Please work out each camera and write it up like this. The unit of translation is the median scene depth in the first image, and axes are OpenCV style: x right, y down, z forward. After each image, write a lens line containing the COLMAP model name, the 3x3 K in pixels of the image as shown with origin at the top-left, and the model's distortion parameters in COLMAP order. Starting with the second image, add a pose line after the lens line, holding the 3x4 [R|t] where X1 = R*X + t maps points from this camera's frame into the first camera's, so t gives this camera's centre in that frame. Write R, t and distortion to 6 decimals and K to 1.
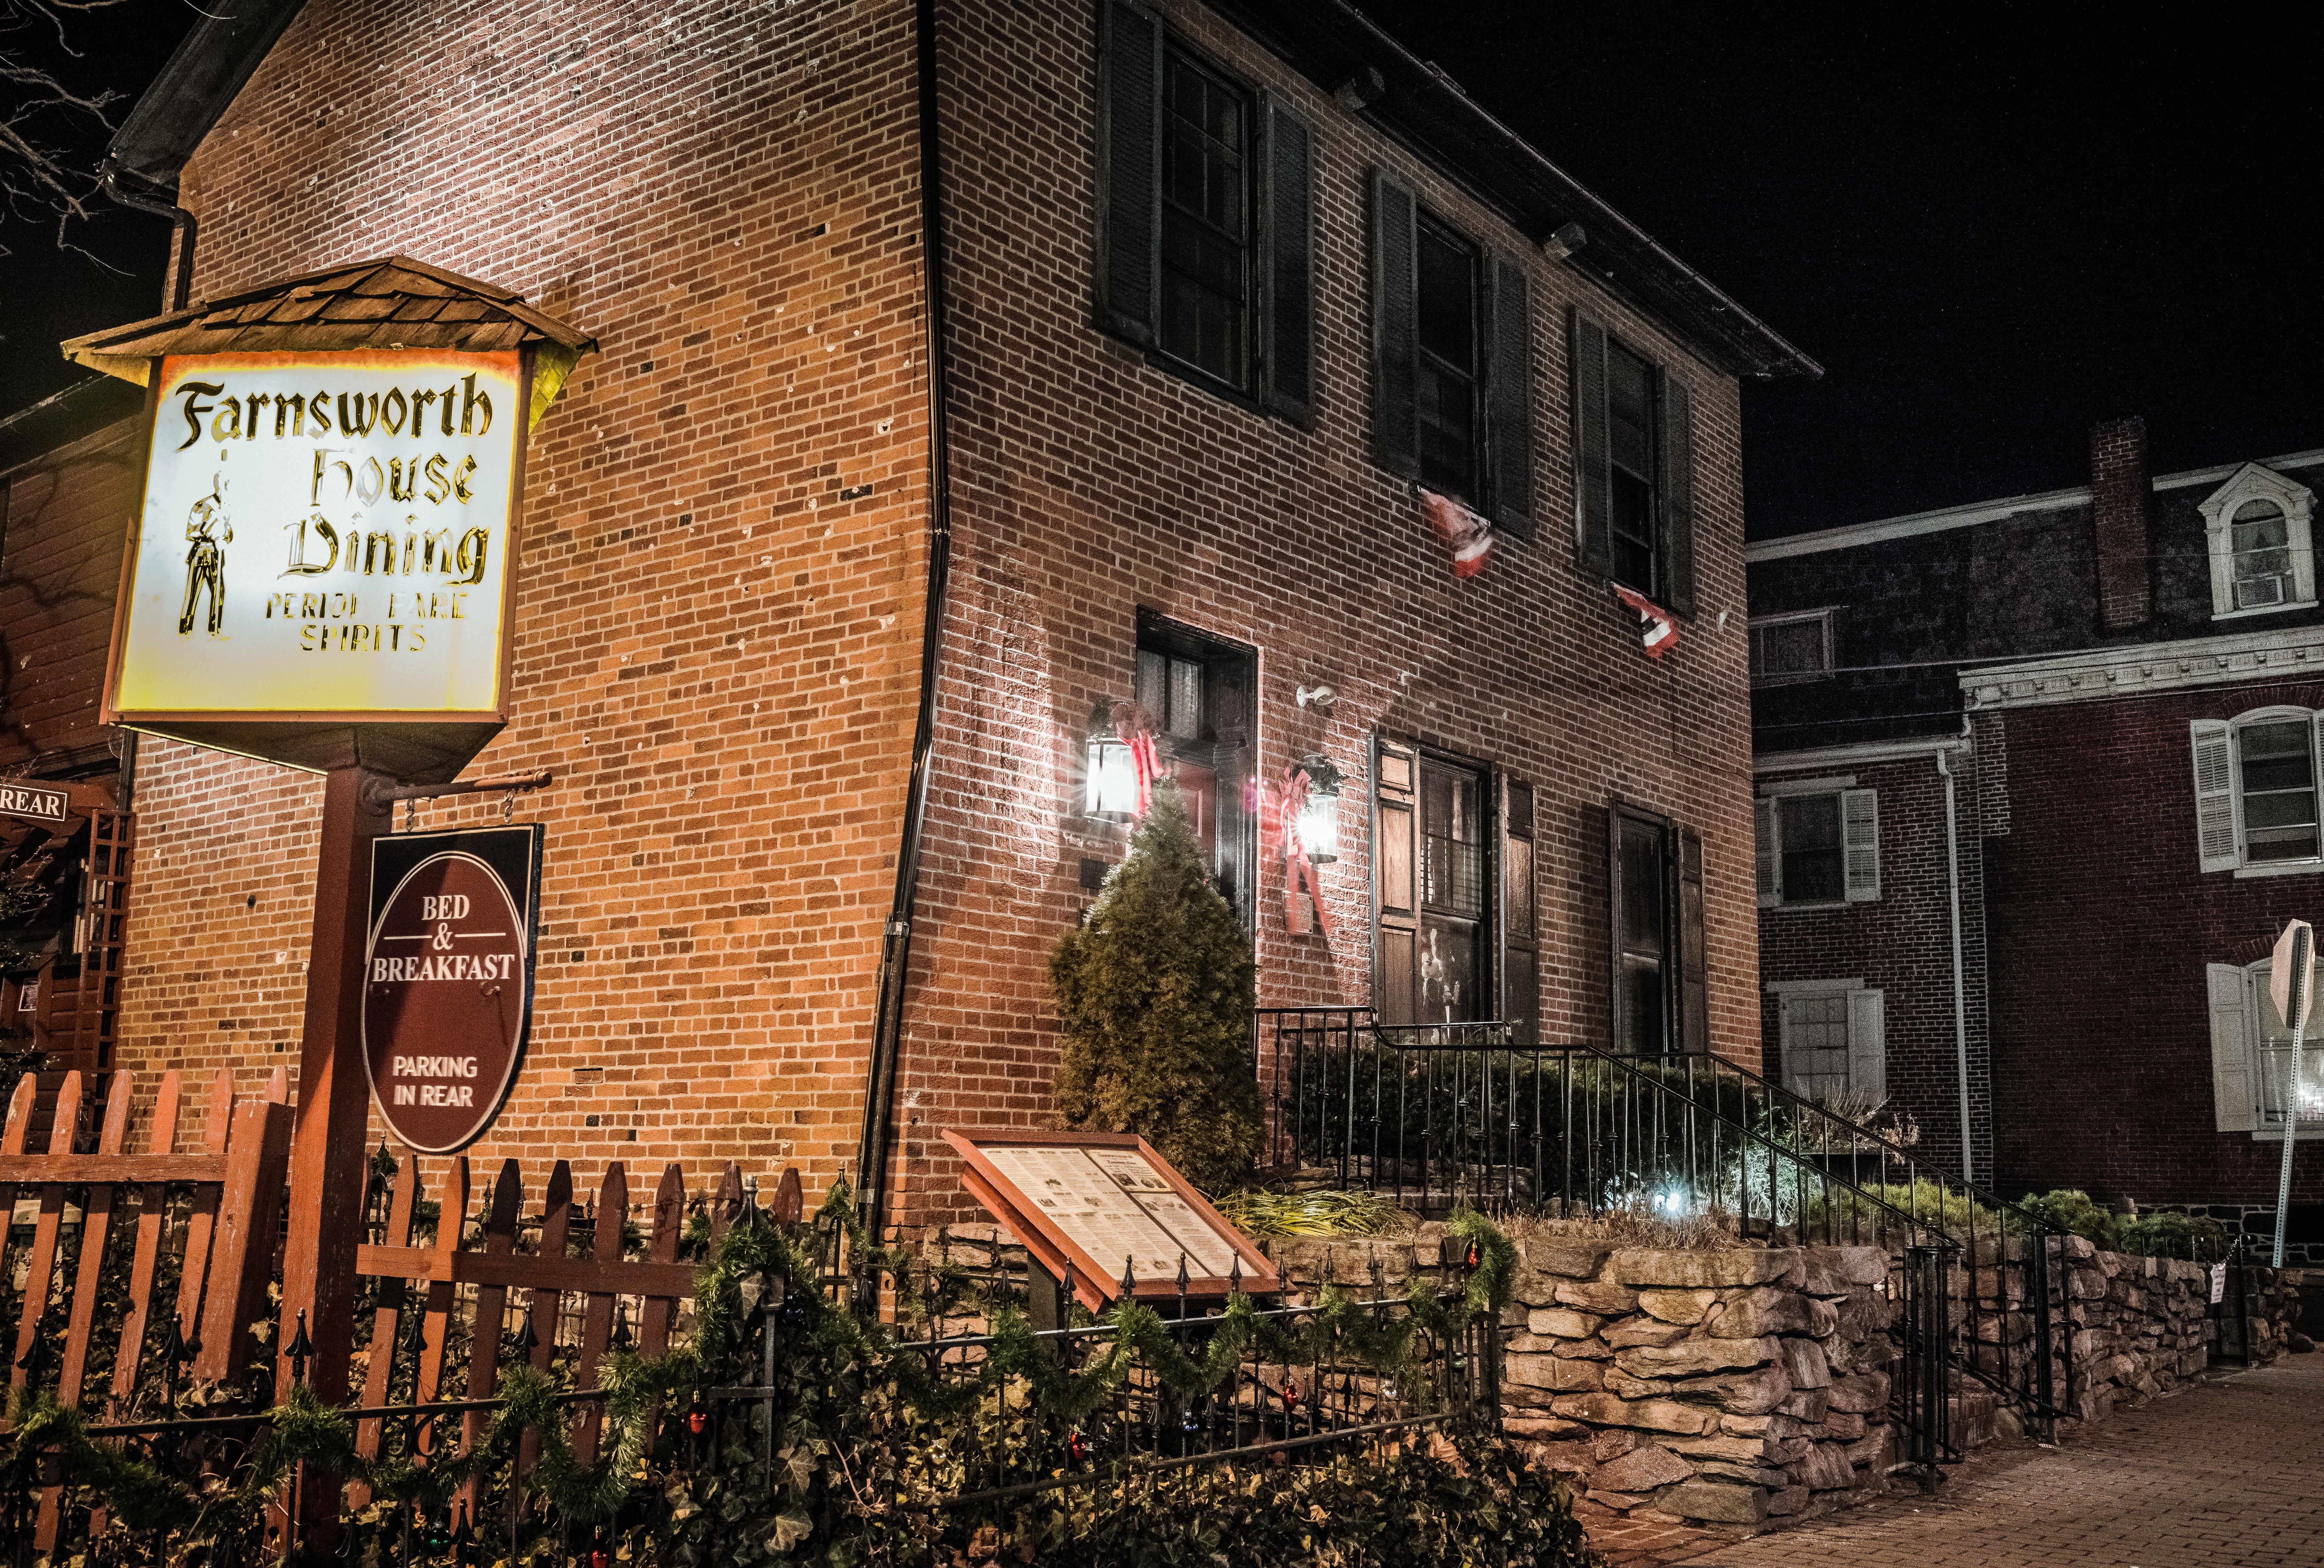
lens RADIAL K [[2230.5, 0, 1166.3], [0, 2230.5, 783.6], [0, 0, 1]] dist [-0.047171, 0.000000]
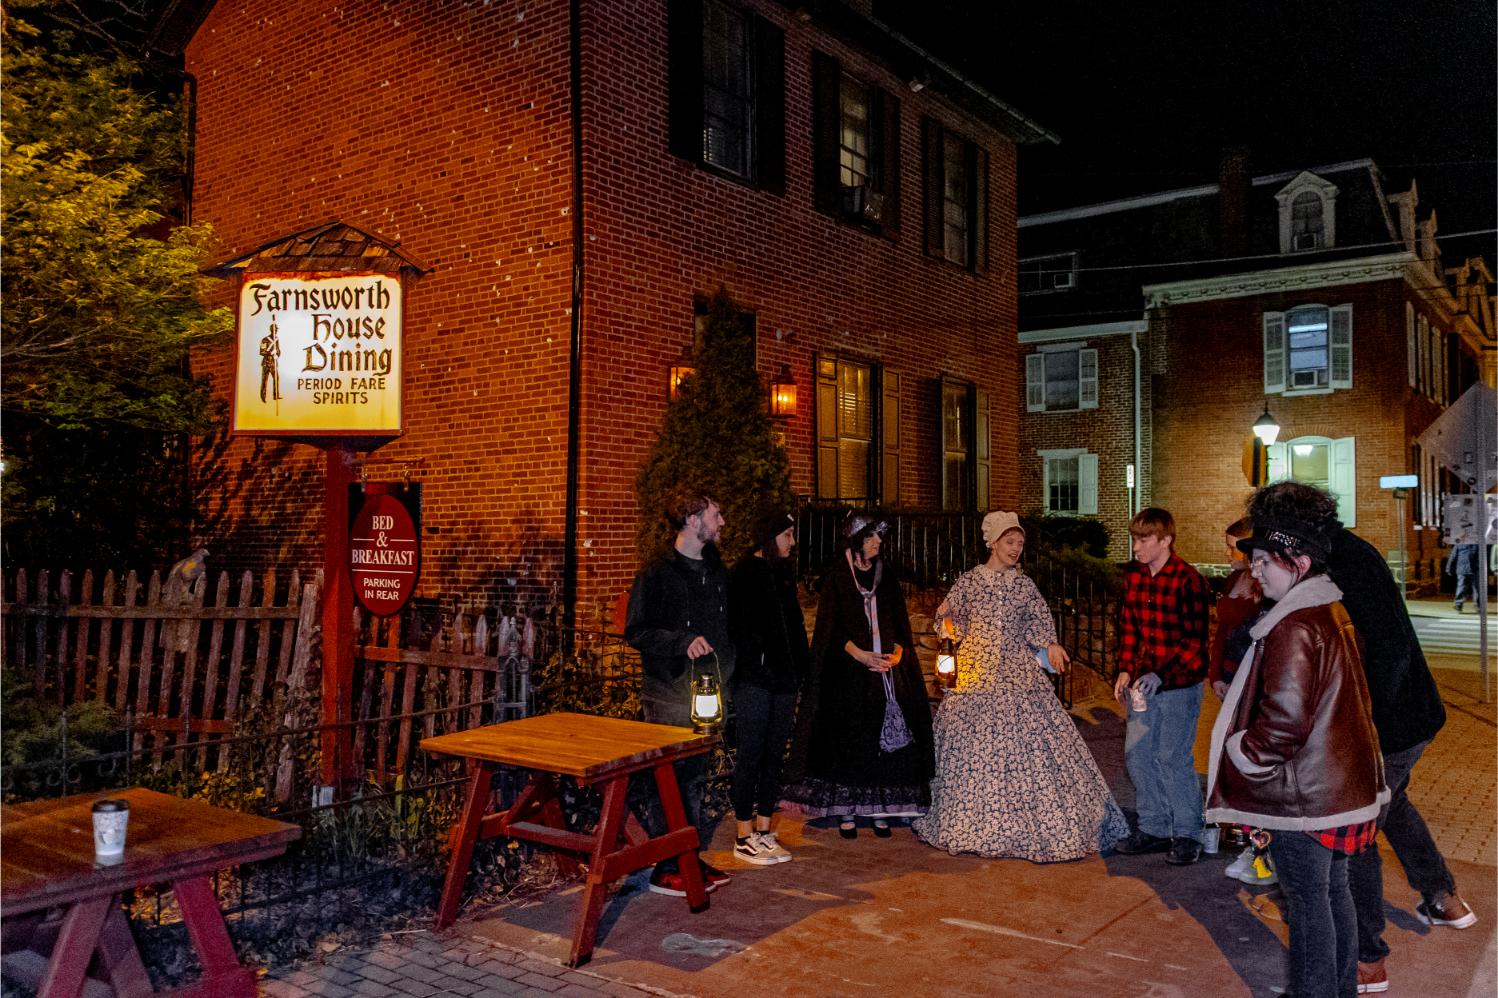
lens RADIAL K [[1235.8, 0, 747.3], [0, 1235.8, 497.7], [0, 0, 1]] dist [0.004857, 0.010941]
pose [[0.999894, -0.013506, 0.005370, 0.026808], [0.012582, 0.989300, 0.145351, -0.061142], [-0.007276, -0.145268, 0.989366, -0.132831]]
